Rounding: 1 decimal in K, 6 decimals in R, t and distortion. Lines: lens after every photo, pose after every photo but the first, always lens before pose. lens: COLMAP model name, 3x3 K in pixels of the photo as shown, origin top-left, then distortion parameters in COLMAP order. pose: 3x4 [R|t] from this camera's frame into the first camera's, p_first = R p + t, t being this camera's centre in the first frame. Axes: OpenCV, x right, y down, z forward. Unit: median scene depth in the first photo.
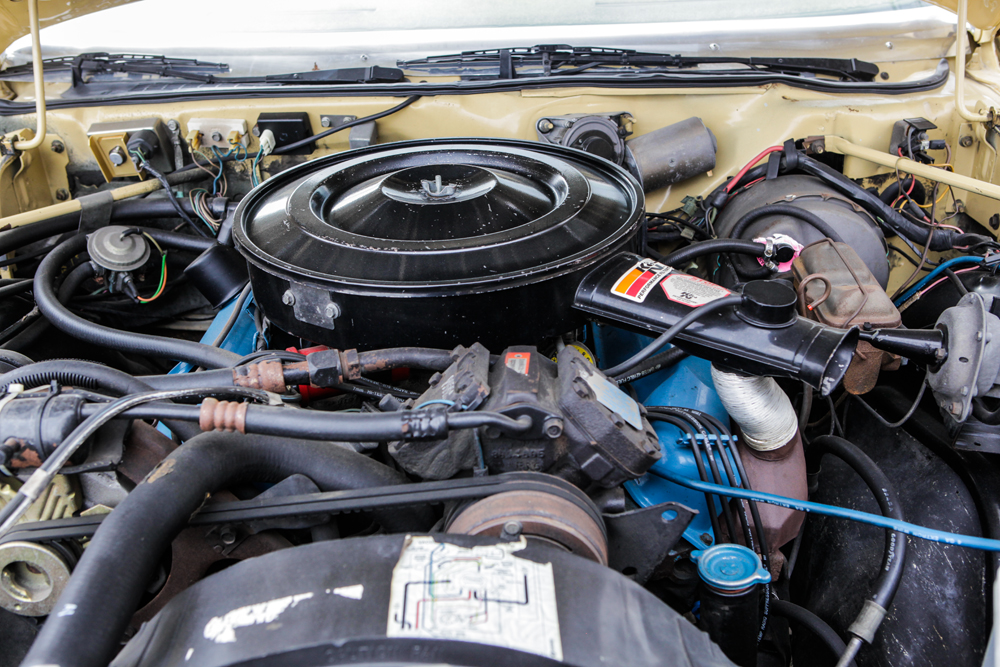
lens RADIAL K [[1087.8, 0, 500.0], [0, 1087.8, 333.5], [0, 0, 1]] dist [-0.022339, 0.005652]
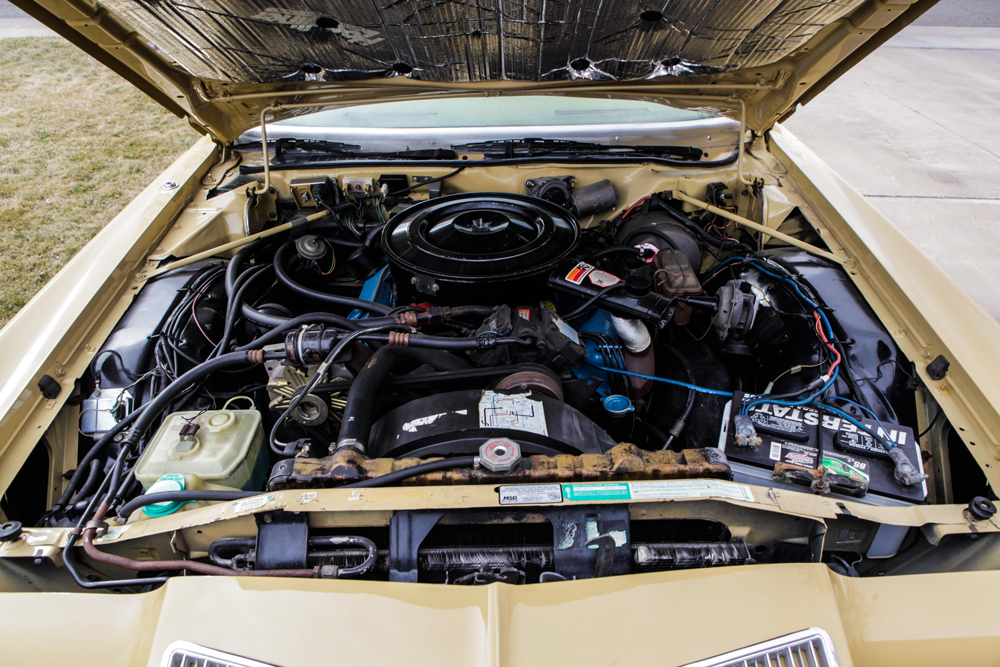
lens RADIAL K [[728.7, 0, 500.0], [0, 728.7, 333.5], [0, 0, 1]] dist [-0.080228, 0.000463]
pose [[0.999549, 0.001981, 0.029958, -0.062926], [-0.004836, 0.995413, 0.095544, -0.061586], [-0.029631, -0.095646, 0.994974, -0.394338]]
